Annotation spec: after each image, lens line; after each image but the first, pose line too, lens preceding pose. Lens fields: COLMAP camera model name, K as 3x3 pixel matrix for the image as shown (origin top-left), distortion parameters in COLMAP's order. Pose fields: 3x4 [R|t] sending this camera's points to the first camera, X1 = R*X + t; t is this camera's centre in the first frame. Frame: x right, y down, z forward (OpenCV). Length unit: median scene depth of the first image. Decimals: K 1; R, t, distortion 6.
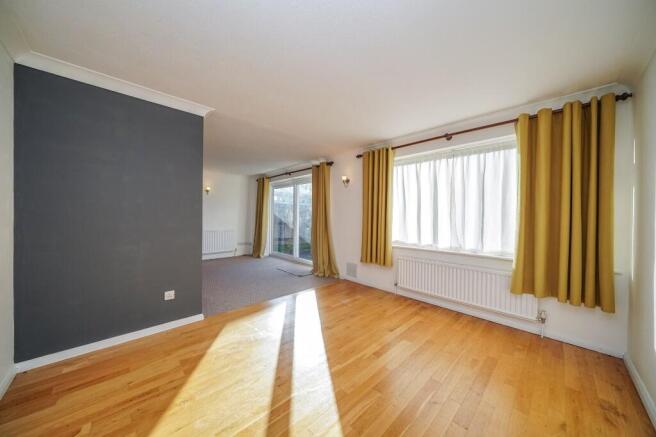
lens RADIAL K [[227.0, 0, 328.9], [0, 227.0, 219.2], [0, 0, 1]] dist [-0.001998, -0.000135]
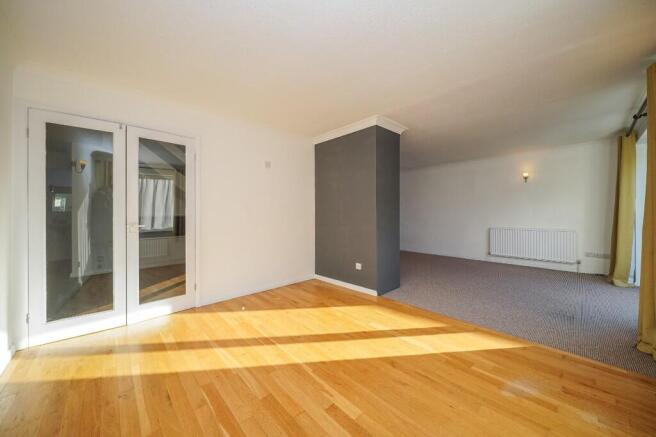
lens RADIAL K [[245.2, 0, 329.8], [0, 245.2, 216.1], [0, 0, 1]] dist [0.002264, 0.000121]
pose [[-0.041632, -0.003554, -0.999127, 0.624017], [-0.006175, 0.999975, -0.003299, 0.025627], [0.999114, 0.006032, -0.041653, 0.686916]]
